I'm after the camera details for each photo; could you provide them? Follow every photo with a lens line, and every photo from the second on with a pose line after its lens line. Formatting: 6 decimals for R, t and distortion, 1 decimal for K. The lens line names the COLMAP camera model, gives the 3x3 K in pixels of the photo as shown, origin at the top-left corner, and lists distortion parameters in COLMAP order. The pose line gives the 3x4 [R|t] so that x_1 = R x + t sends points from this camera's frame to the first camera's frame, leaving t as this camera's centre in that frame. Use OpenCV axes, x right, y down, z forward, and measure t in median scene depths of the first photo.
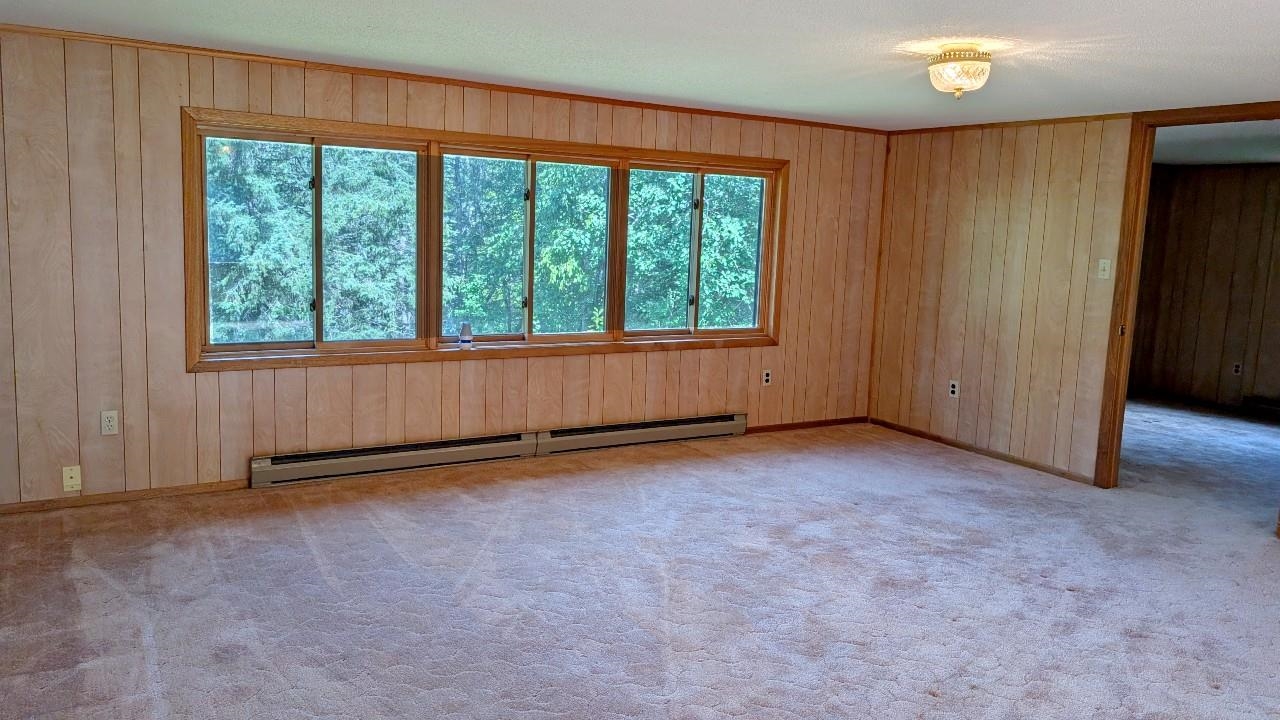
lens RADIAL K [[930.0, 0, 628.7], [0, 930.0, 363.0], [0, 0, 1]] dist [0.018878, -0.023906]
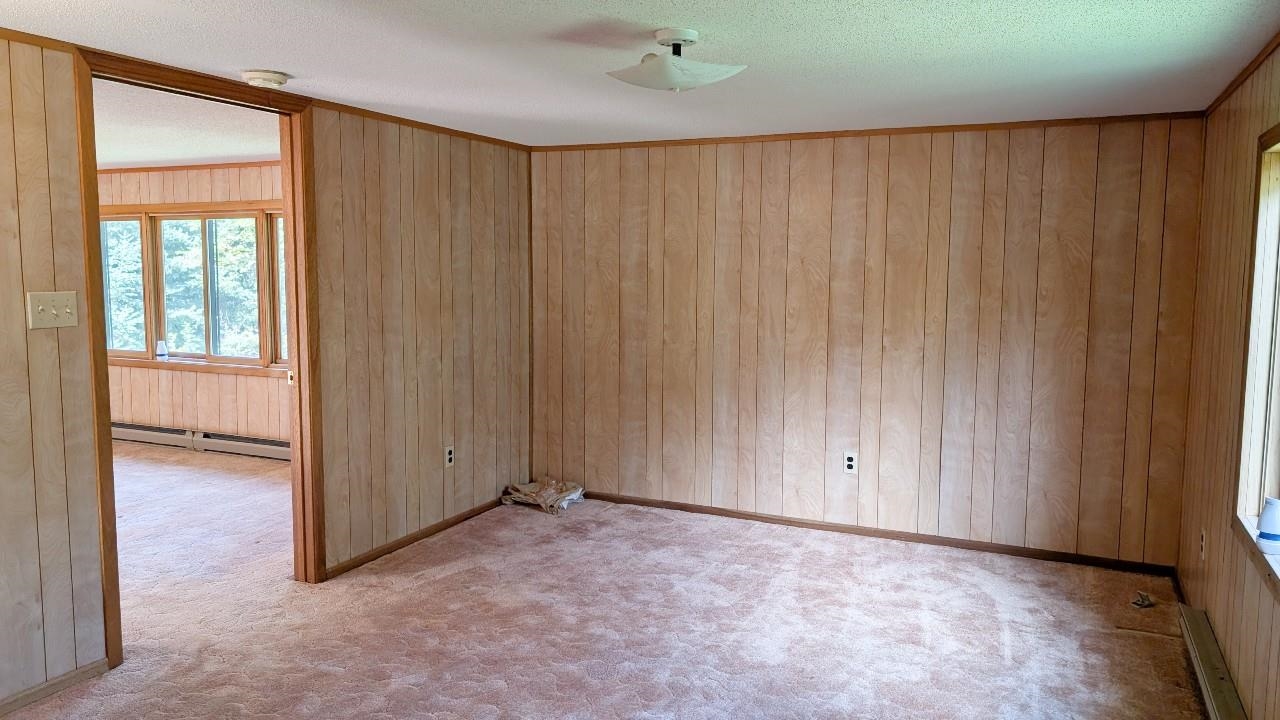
lens RADIAL K [[912.7, 0, 640.0], [0, 912.7, 360.0], [0, 0, 1]] dist [0.000134, -0.002977]
pose [[0.576381, 0.048530, -0.815739, 1.267397], [-0.107711, 0.994037, -0.016968, -0.066437], [0.810051, 0.097644, 0.578172, 0.769576]]
